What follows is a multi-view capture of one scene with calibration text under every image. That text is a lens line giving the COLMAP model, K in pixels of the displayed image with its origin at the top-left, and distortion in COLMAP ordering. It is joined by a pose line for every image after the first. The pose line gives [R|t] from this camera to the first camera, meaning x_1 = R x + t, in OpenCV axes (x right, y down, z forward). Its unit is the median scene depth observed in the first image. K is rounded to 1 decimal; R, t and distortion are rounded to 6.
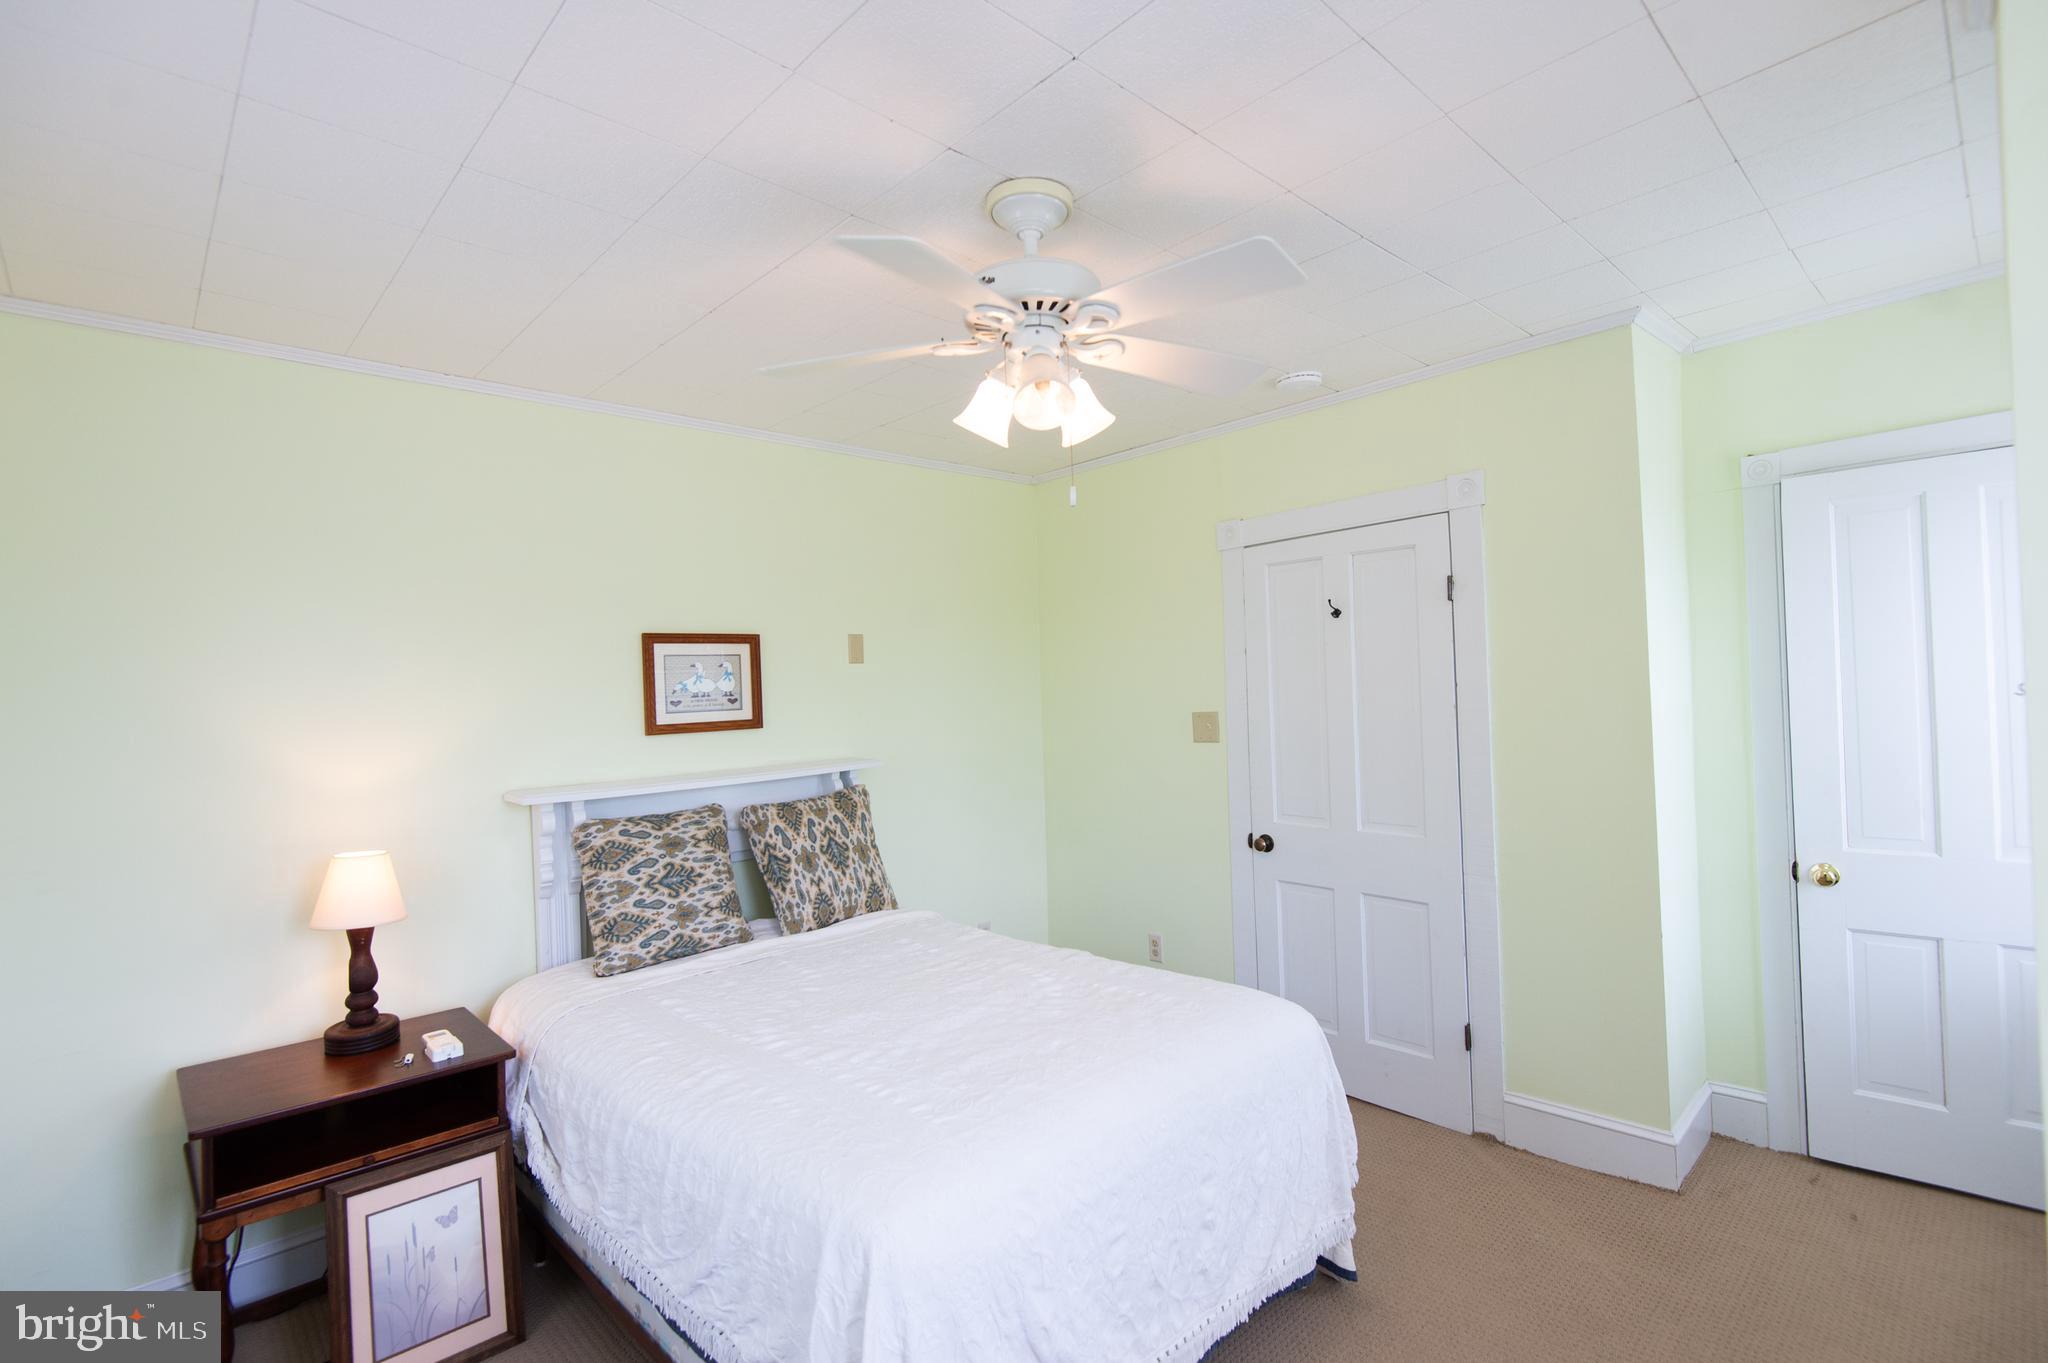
lens RADIAL K [[957.6, 0, 1024.0], [0, 957.6, 681.5], [0, 0, 1]] dist [-0.000704, -0.000334]
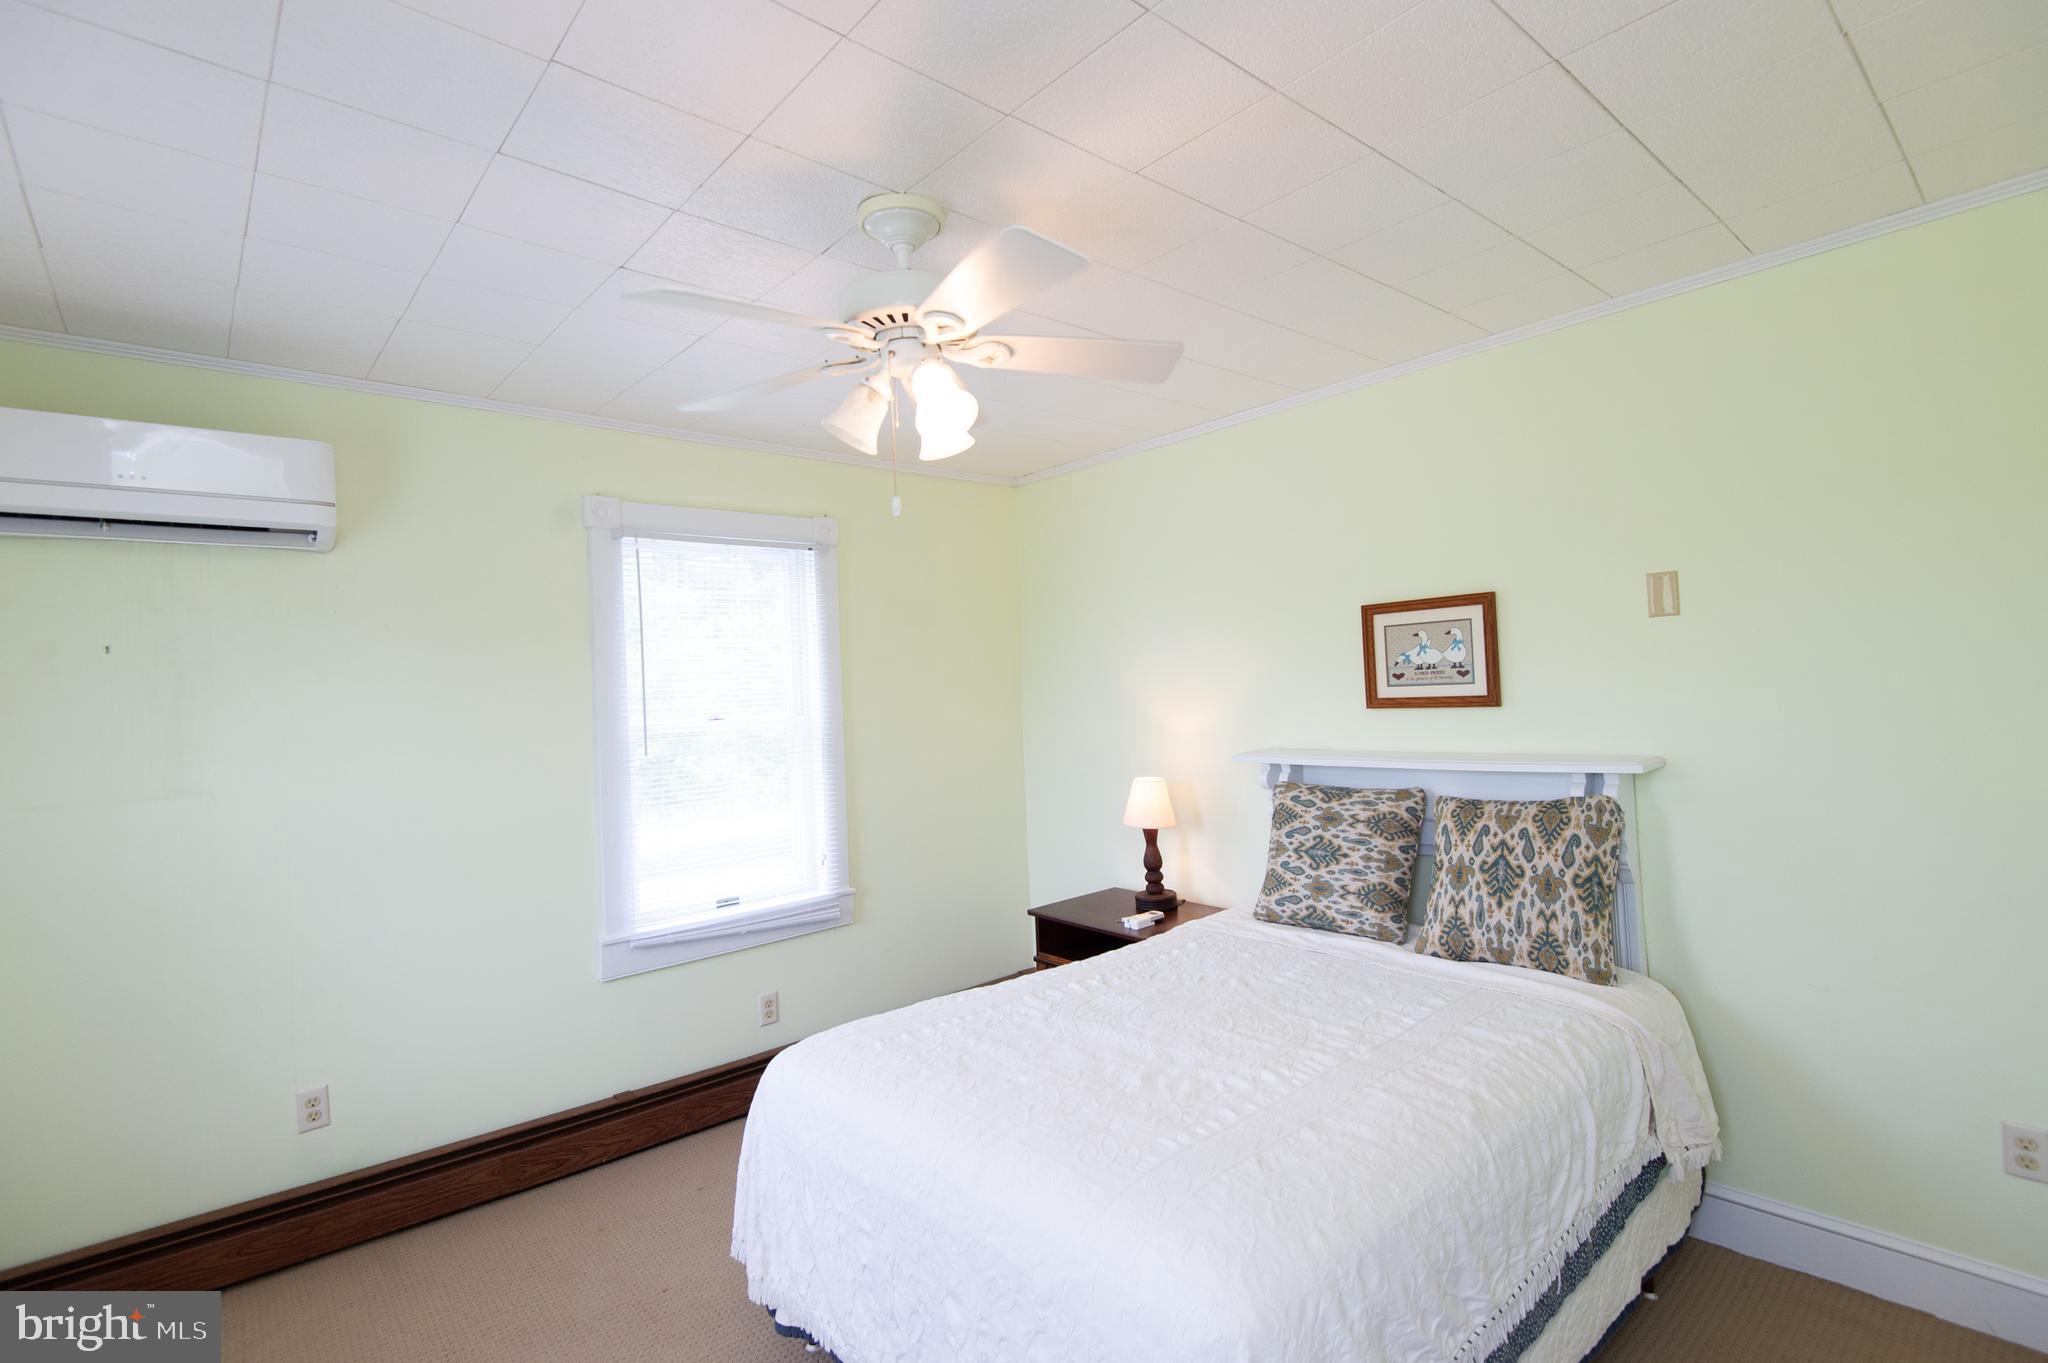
lens RADIAL K [[961.7, 0, 1024.0], [0, 961.7, 681.5], [0, 0, 1]] dist [0.023631, 0.000026]
pose [[-0.065615, 0.034663, -0.997243, 0.620949], [0.053064, 0.998104, 0.031202, -0.021481], [0.996433, -0.050870, -0.067330, 0.707612]]
